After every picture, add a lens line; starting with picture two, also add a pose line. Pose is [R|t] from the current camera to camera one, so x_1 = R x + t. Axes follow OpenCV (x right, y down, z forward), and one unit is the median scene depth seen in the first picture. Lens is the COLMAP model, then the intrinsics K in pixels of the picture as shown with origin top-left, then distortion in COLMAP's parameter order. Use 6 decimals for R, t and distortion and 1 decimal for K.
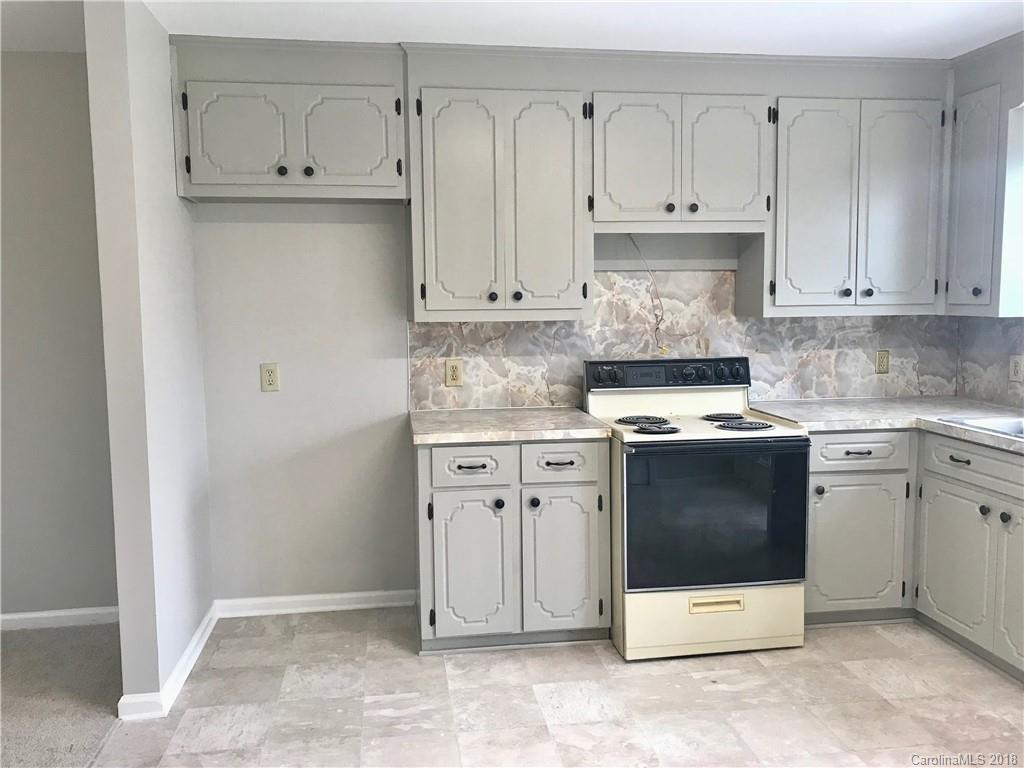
lens RADIAL K [[836.2, 0, 512.0], [0, 836.2, 384.0], [0, 0, 1]] dist [0.004953, 0.012322]
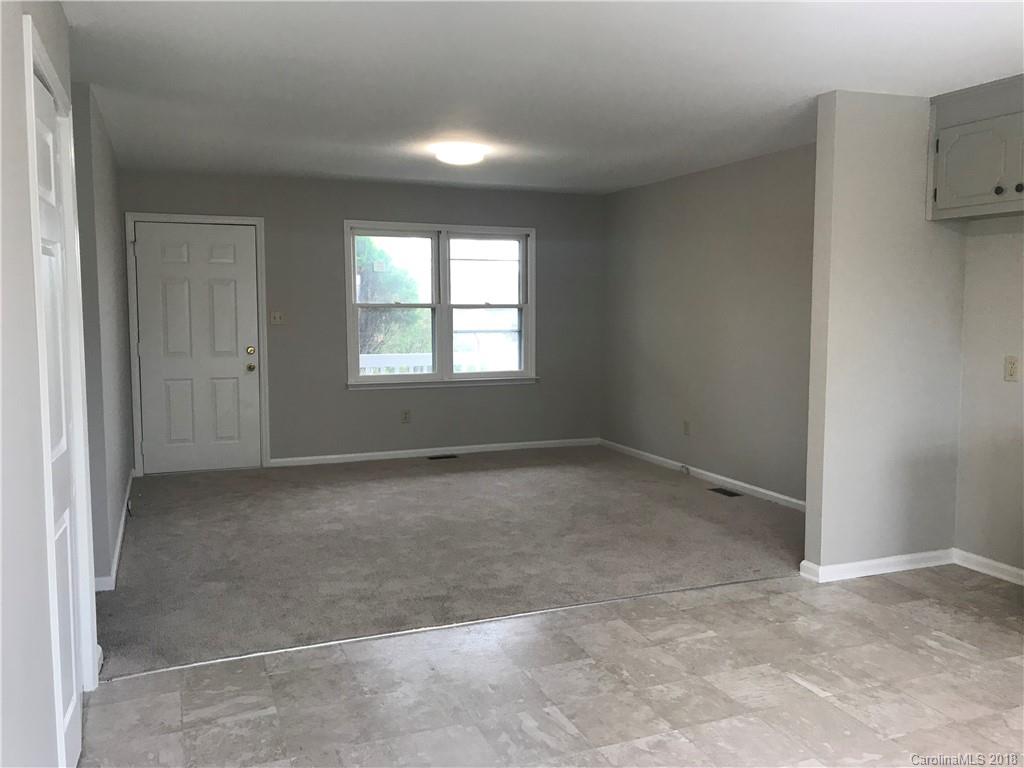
lens RADIAL K [[836.2, 0, 512.0], [0, 836.2, 384.0], [0, 0, 1]] dist [0.004953, 0.012322]
pose [[0.241508, 0.106876, -0.964496, 0.825754], [-0.092036, 0.991959, 0.086873, -0.030020], [0.966025, 0.067788, 0.249402, 0.080810]]
